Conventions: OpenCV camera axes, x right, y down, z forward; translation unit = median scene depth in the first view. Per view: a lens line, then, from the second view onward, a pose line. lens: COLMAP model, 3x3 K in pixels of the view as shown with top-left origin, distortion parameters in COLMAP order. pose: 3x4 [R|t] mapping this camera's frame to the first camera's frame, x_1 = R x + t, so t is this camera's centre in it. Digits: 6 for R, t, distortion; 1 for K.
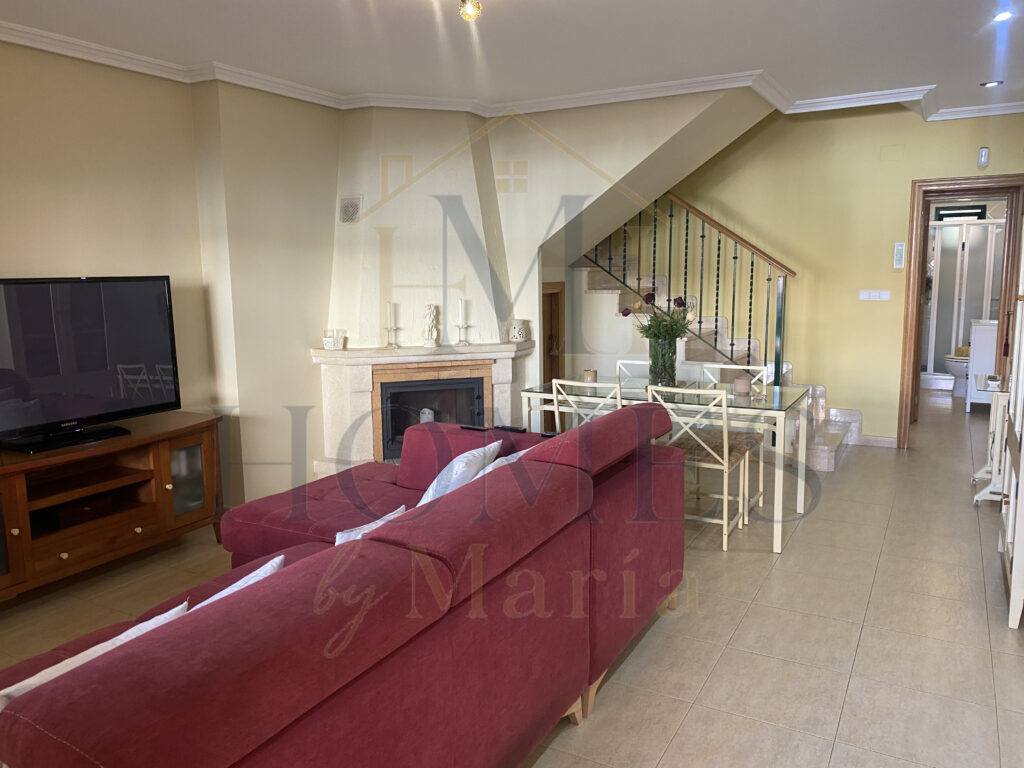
lens RADIAL K [[789.1, 0, 508.9], [0, 789.1, 370.3], [0, 0, 1]] dist [0.065255, -0.082789]
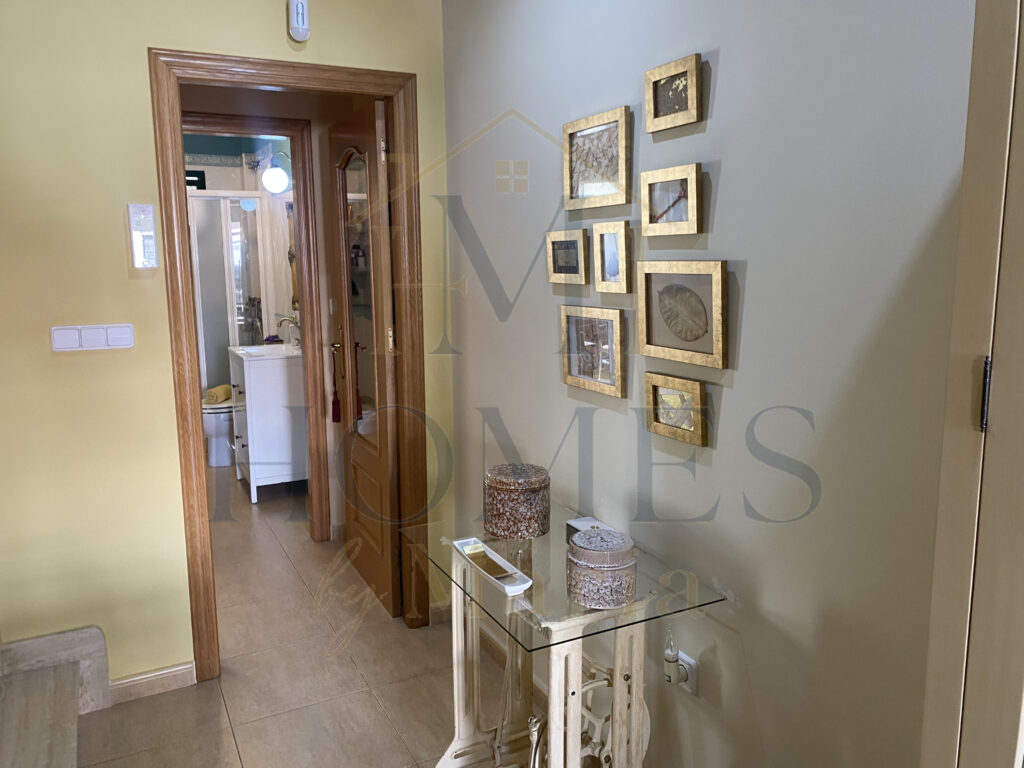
lens RADIAL K [[789.1, 0, 508.9], [0, 789.1, 370.3], [0, 0, 1]] dist [0.065255, -0.082789]
pose [[0.562637, -0.119162, 0.818071, 0.203183], [0.112309, 0.991401, 0.067168, -0.065969], [-0.819040, 0.054086, 0.571181, 0.494244]]
